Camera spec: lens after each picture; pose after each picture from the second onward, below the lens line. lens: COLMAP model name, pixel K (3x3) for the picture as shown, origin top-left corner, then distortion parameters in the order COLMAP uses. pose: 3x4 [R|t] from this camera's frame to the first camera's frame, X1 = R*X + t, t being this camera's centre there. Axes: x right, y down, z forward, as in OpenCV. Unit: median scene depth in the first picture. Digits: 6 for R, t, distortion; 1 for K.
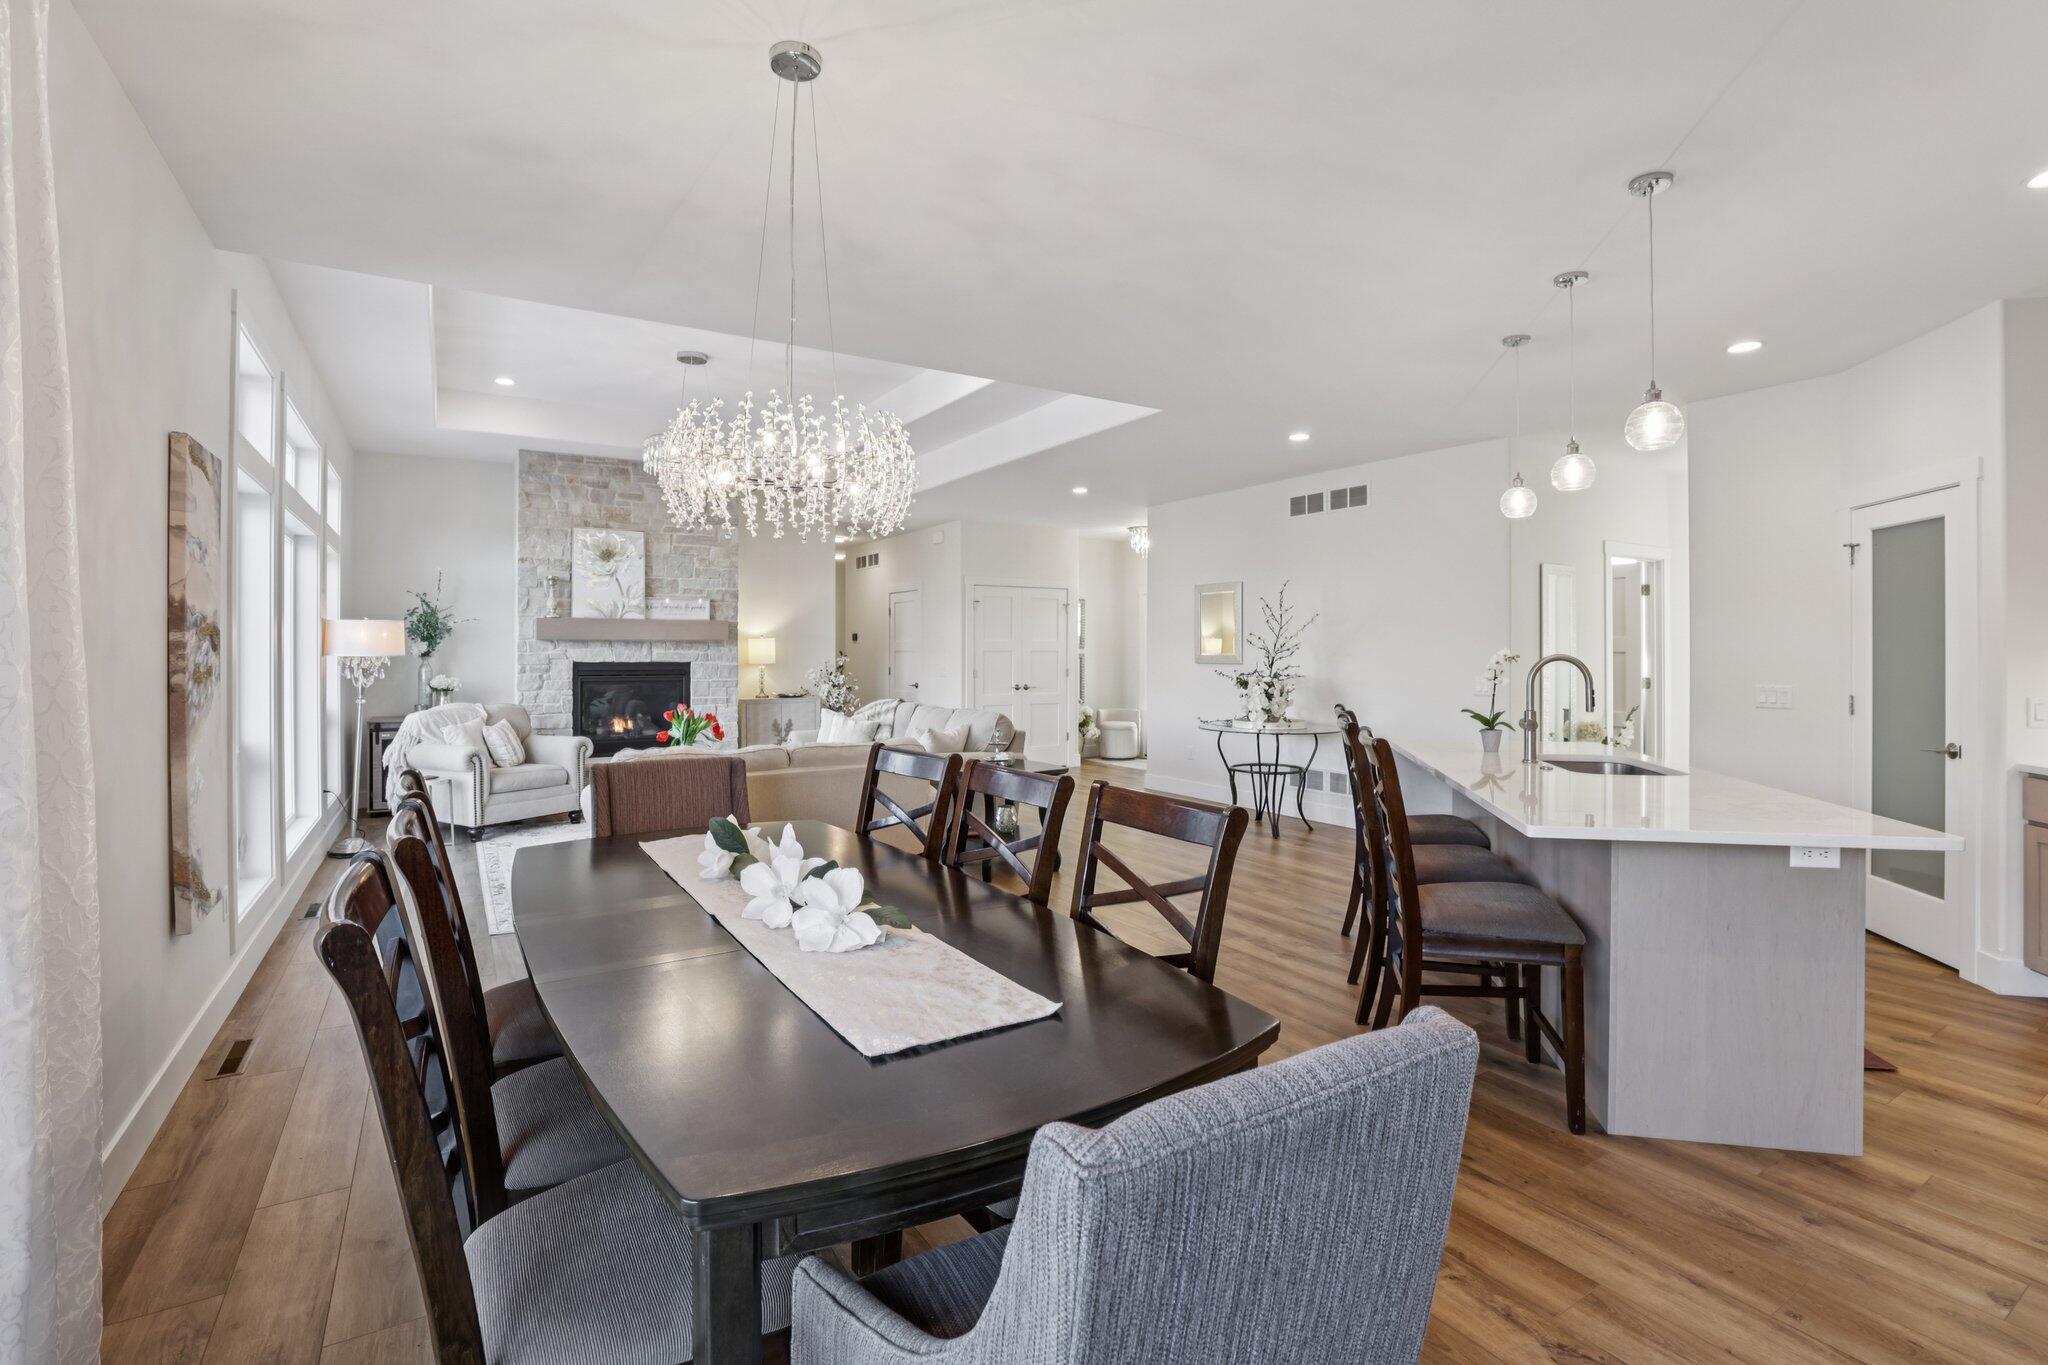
lens RADIAL K [[933.5, 0, 1024.3], [0, 933.5, 654.3], [0, 0, 1]] dist [-0.029610, 0.001413]
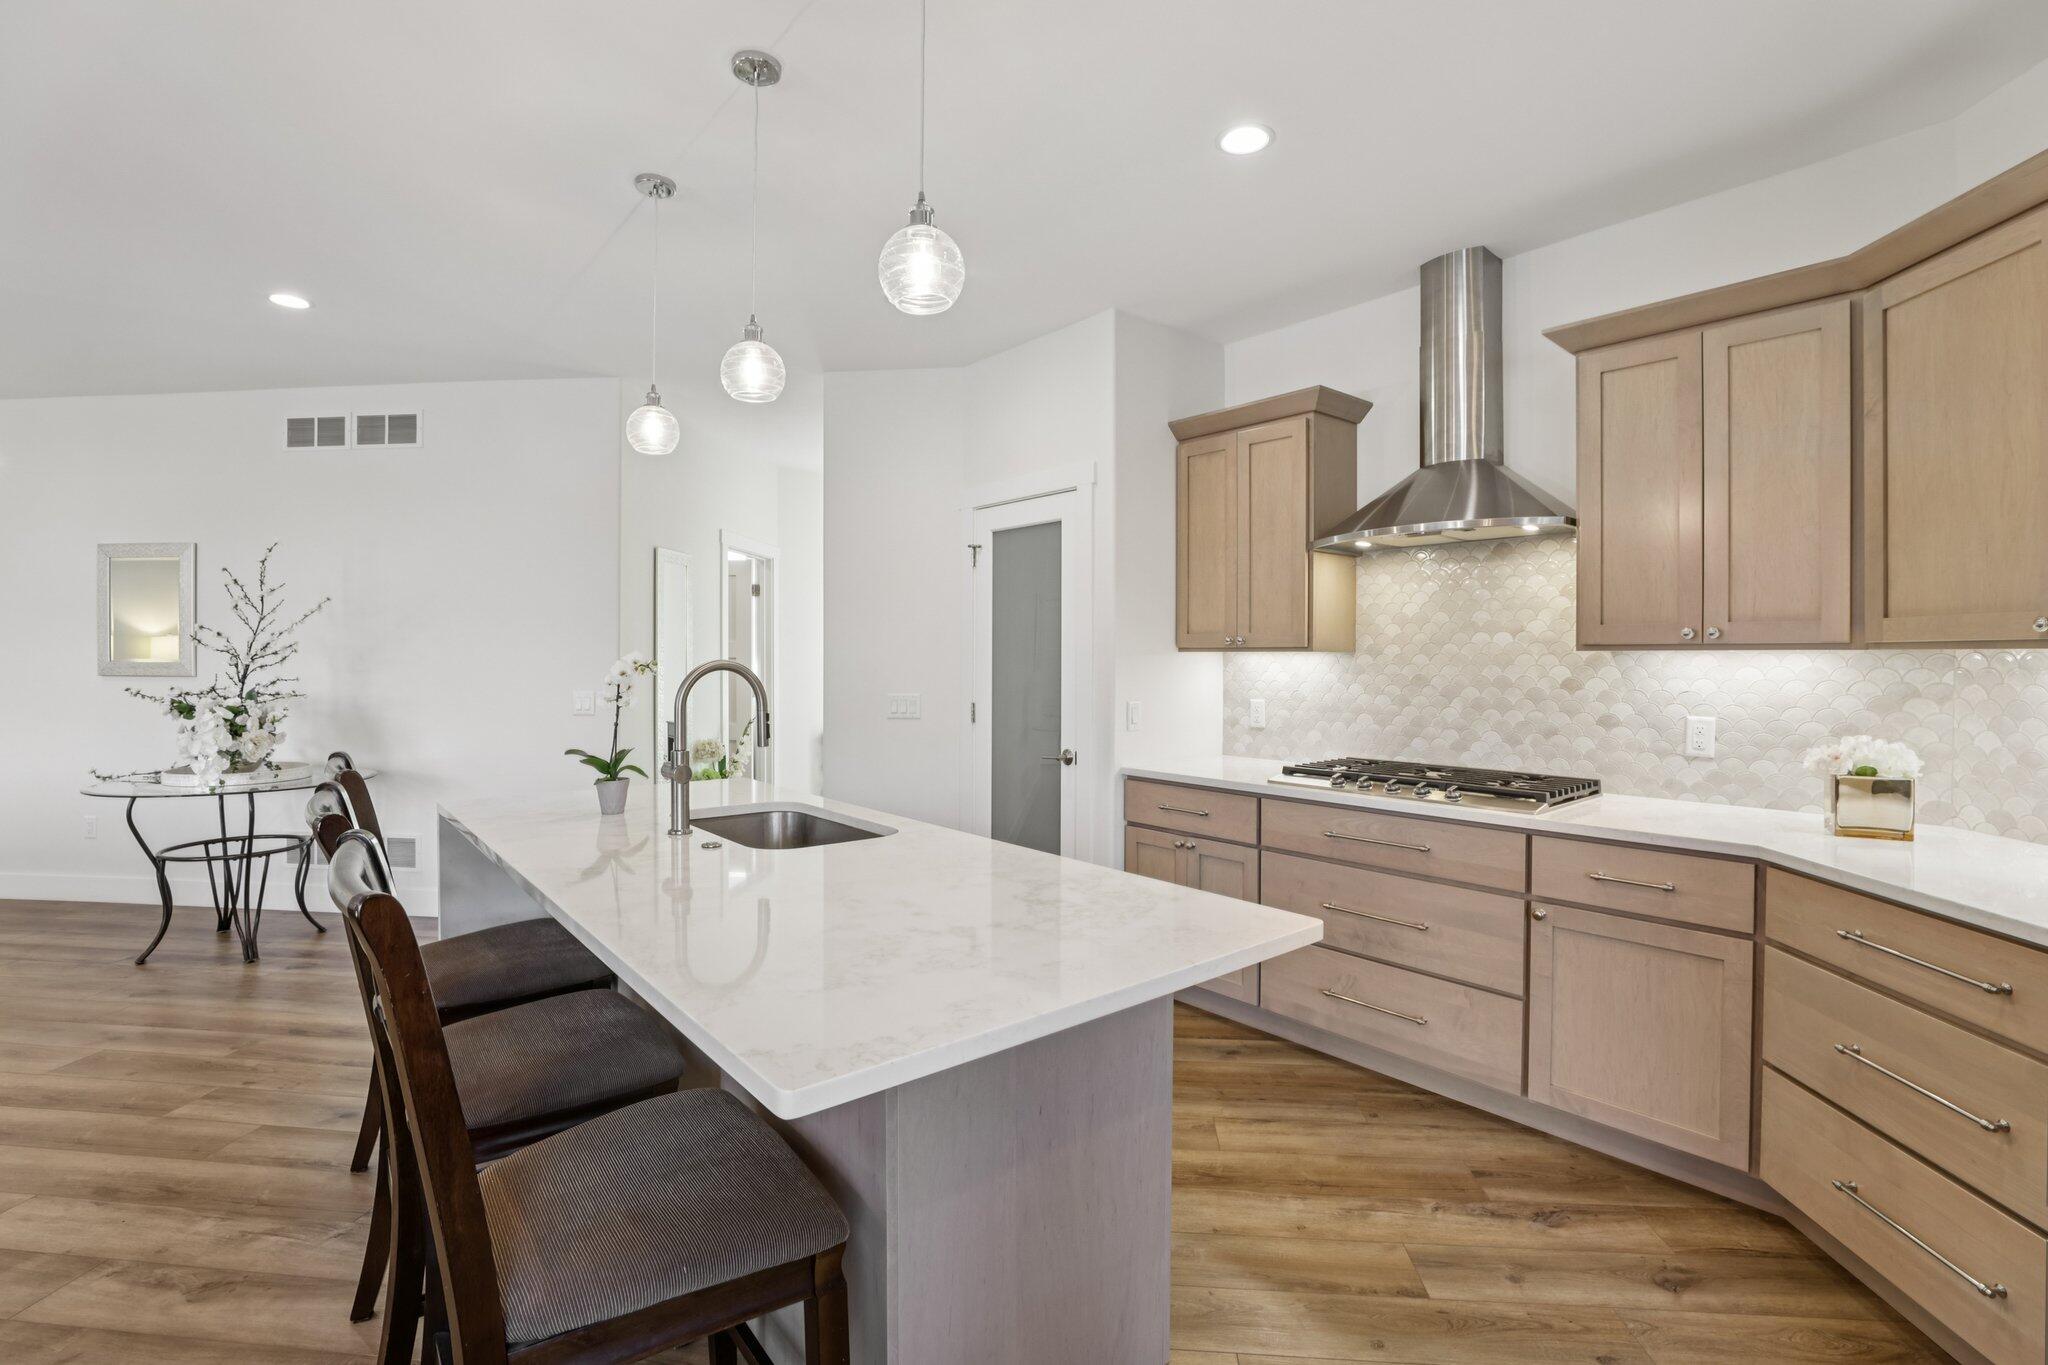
lens RADIAL K [[933.5, 0, 1024.3], [0, 933.5, 654.3], [0, 0, 1]] dist [-0.029610, 0.001413]
pose [[0.604480, 0.004330, 0.796608, 0.100042], [0.001029, 0.999980, -0.006216, 0.000160], [-0.796619, 0.004578, 0.604464, 0.233210]]
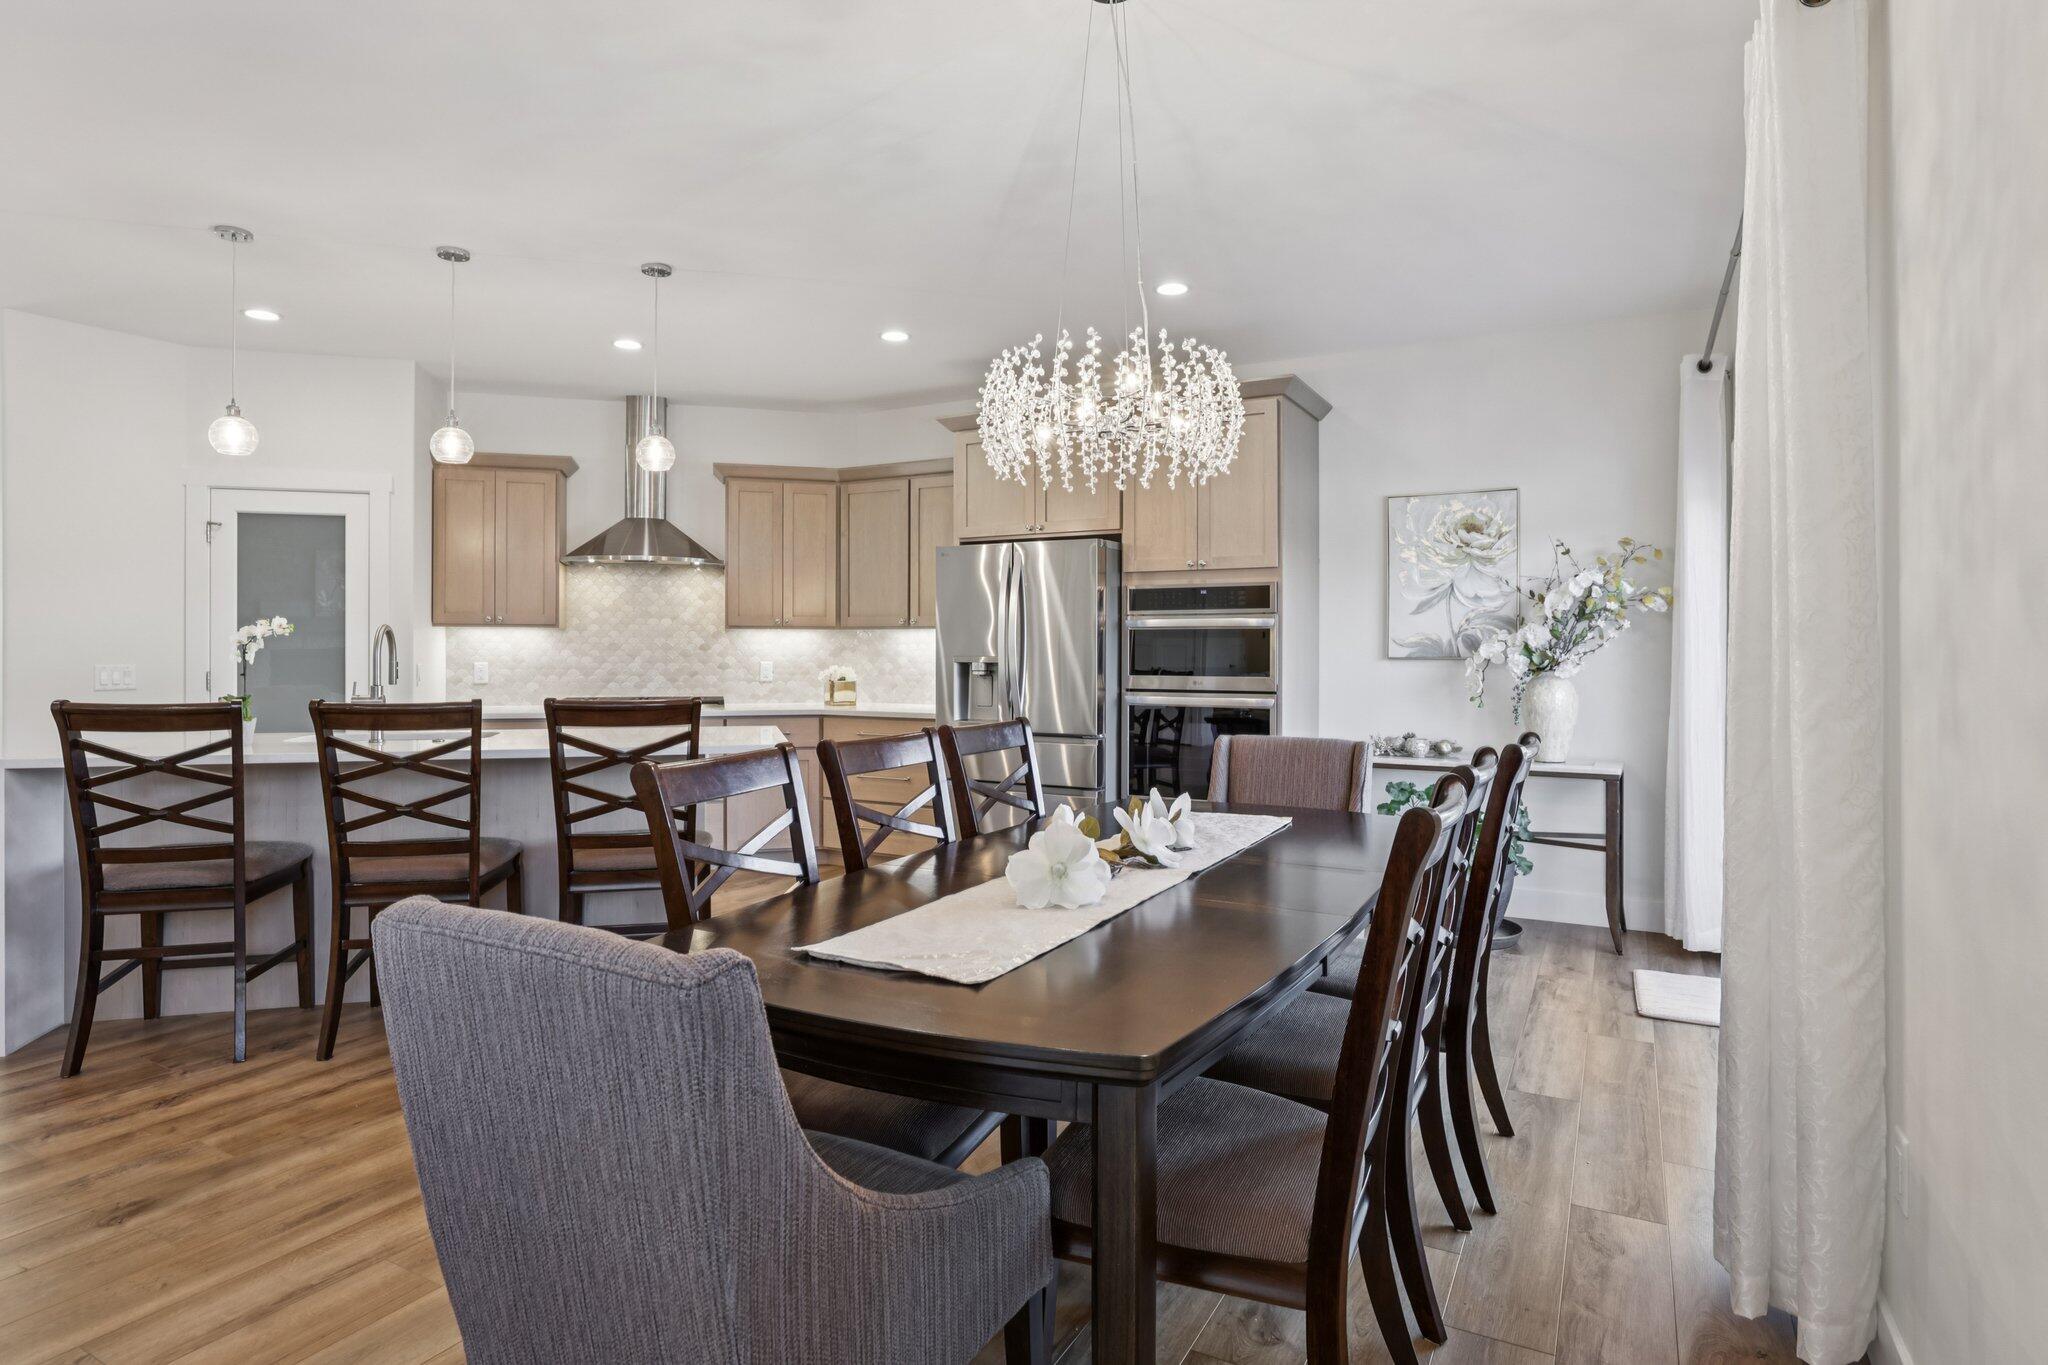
lens RADIAL K [[1114.3, 0, 1024.0], [0, 1114.3, 682.5], [0, 0, 1]] dist [0.001586, 0.000257]
pose [[-0.477627, -0.031909, 0.877983, -0.396380], [-0.000283, 0.999346, 0.036166, 0.007393], [-0.878562, 0.017026, -0.477324, 0.515543]]
